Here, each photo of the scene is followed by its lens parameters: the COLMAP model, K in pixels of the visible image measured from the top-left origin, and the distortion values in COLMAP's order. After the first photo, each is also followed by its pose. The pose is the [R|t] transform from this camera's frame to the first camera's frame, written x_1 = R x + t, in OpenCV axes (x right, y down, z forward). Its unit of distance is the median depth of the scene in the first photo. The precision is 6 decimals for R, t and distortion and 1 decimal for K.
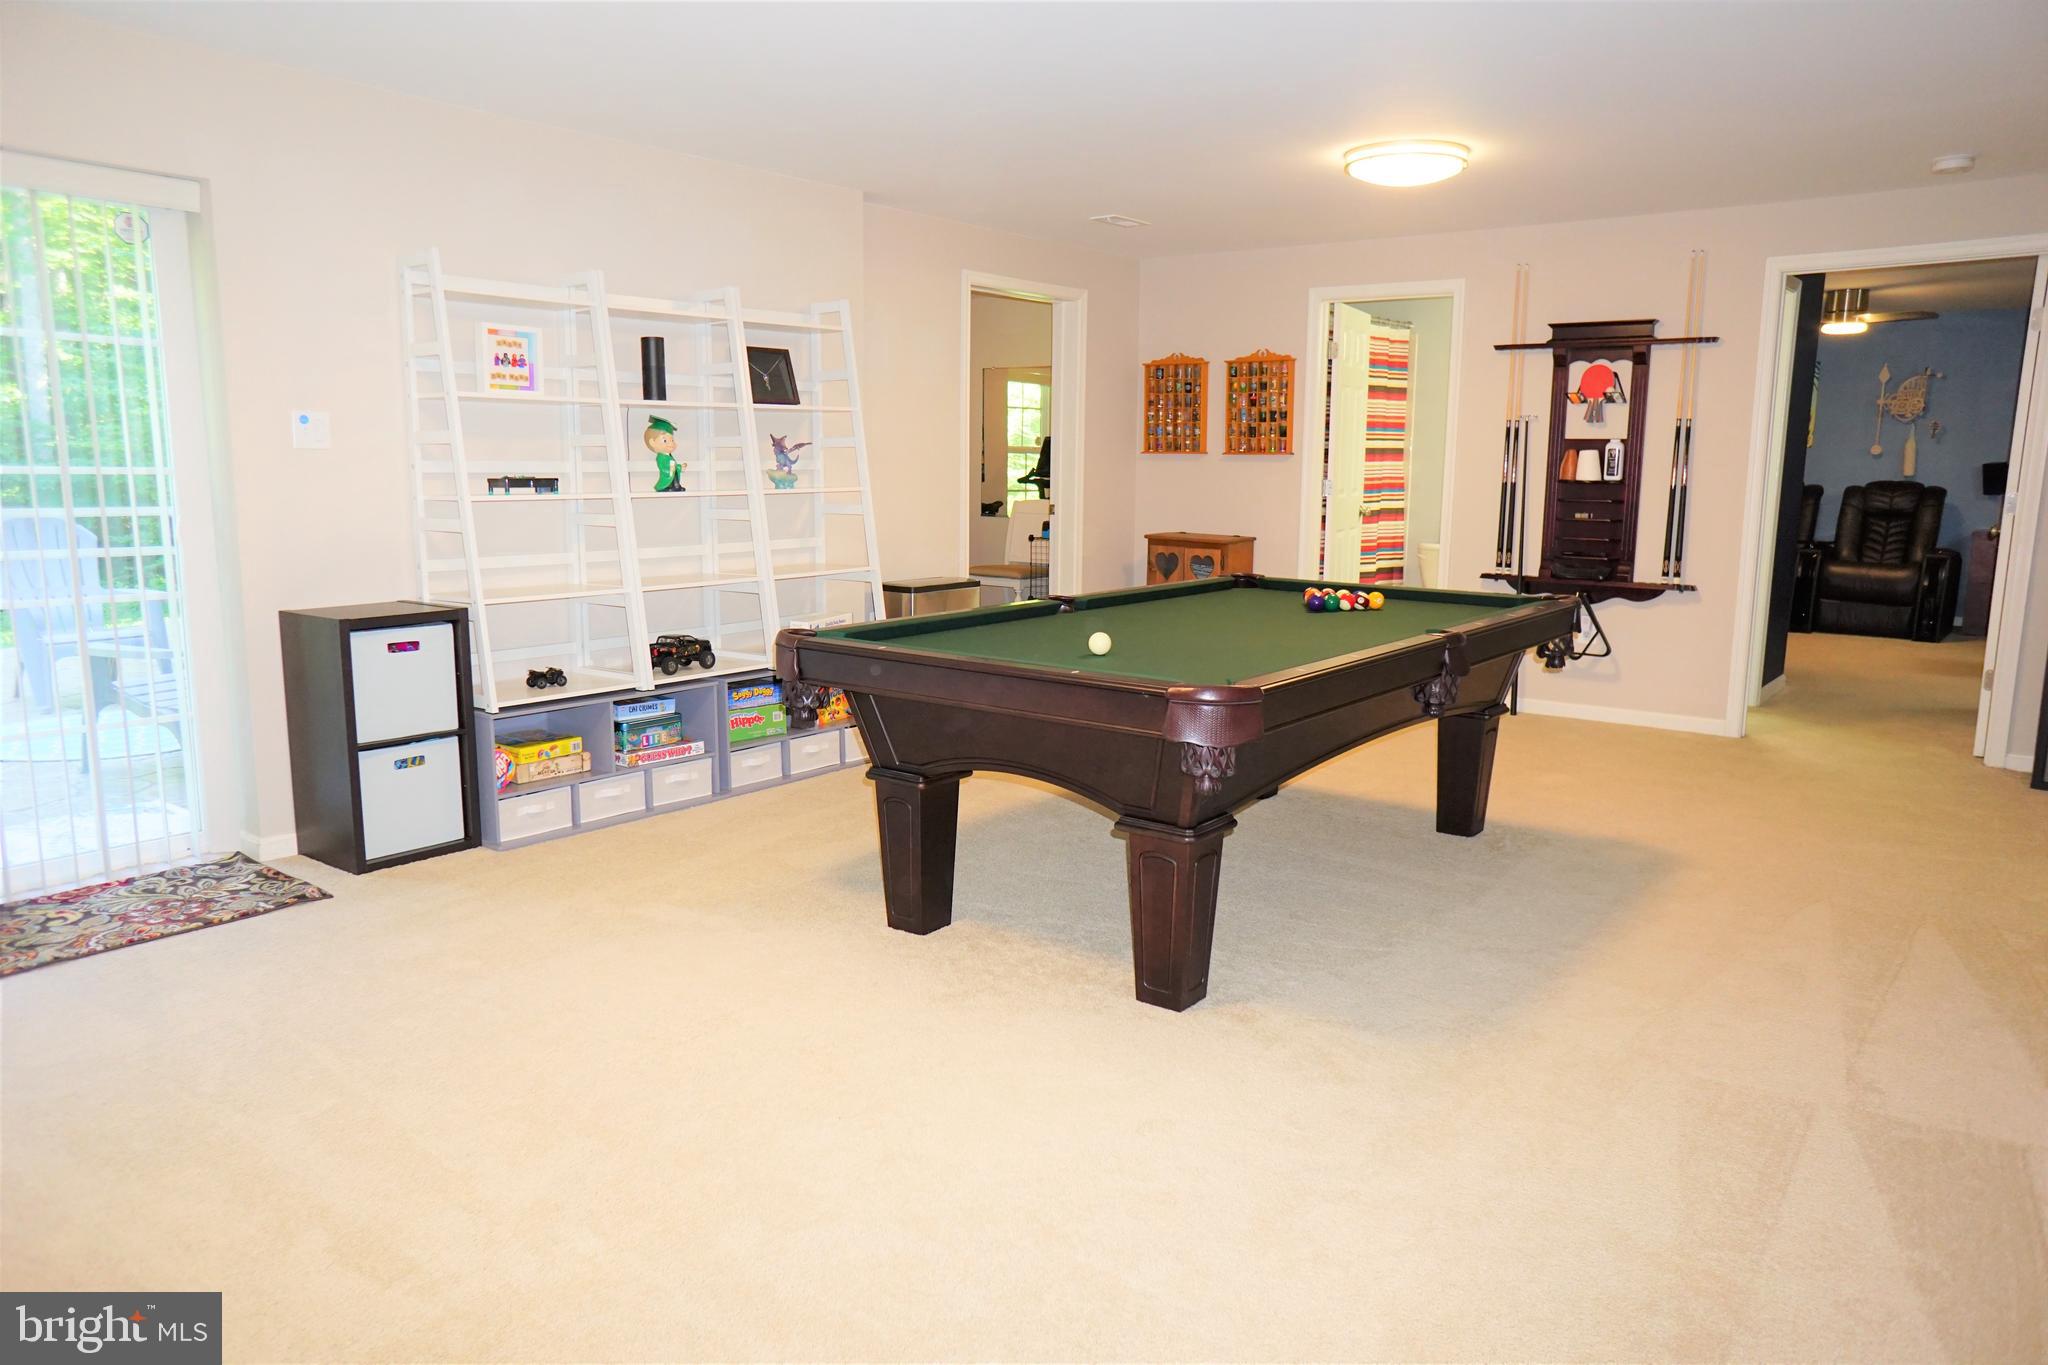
lens RADIAL K [[1392.7, 0, 1023.1], [0, 1392.7, 688.4], [0, 0, 1]] dist [-0.058000, 0.081576]
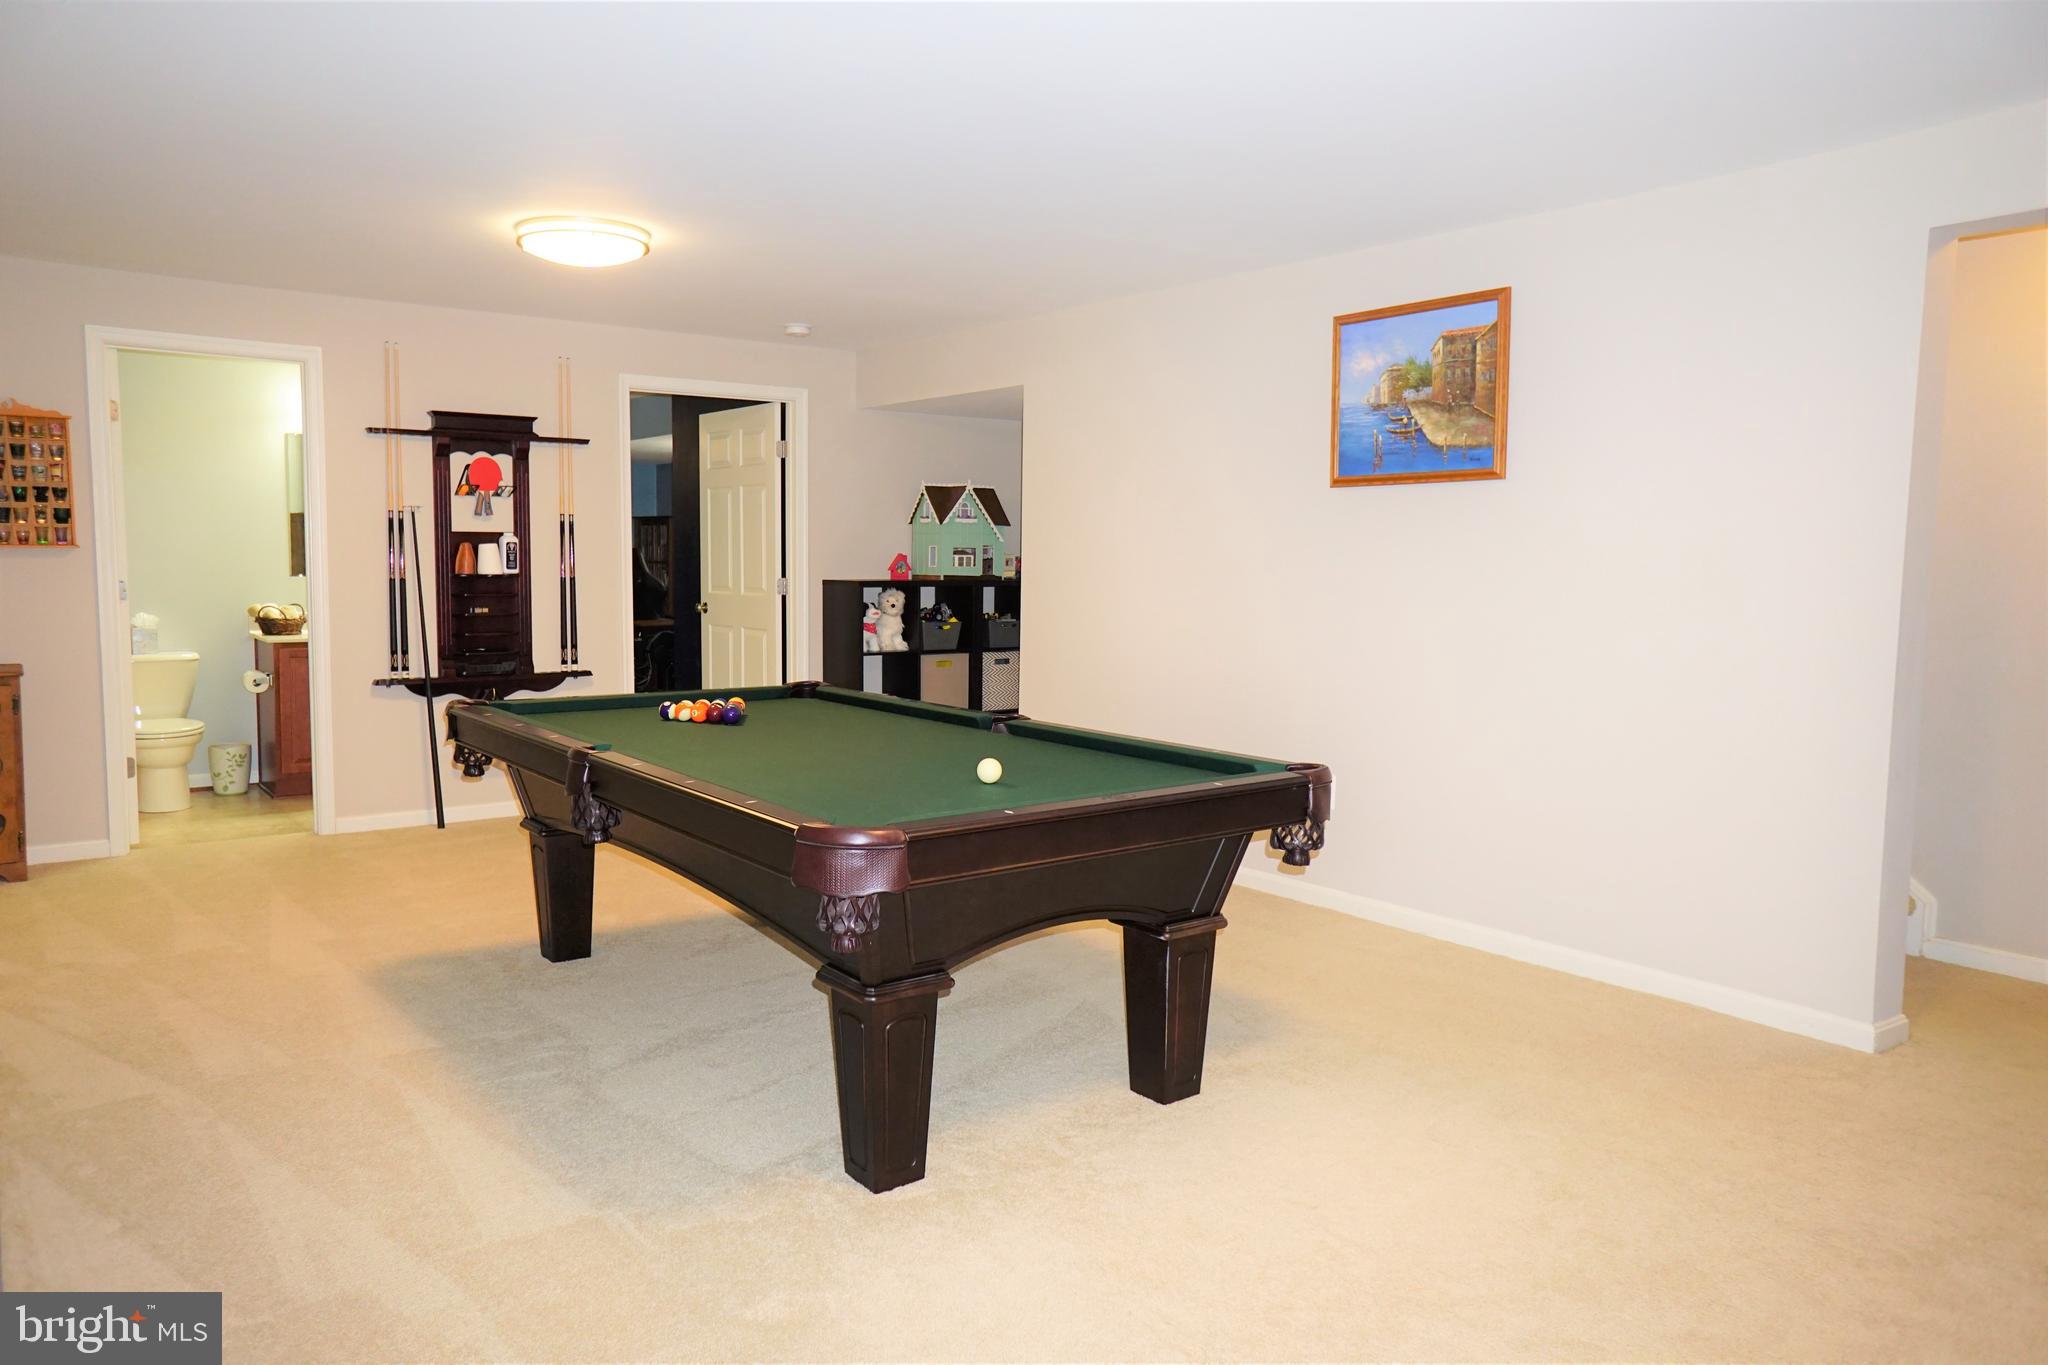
lens RADIAL K [[1392.7, 0, 1023.0], [0, 1392.7, 671.0], [0, 0, 1]] dist [-0.058000, 0.081576]
pose [[0.276919, -0.094167, 0.956268, -0.431718], [0.140569, 0.988450, 0.056630, -0.086266], [-0.950556, 0.118740, 0.286958, 0.372881]]
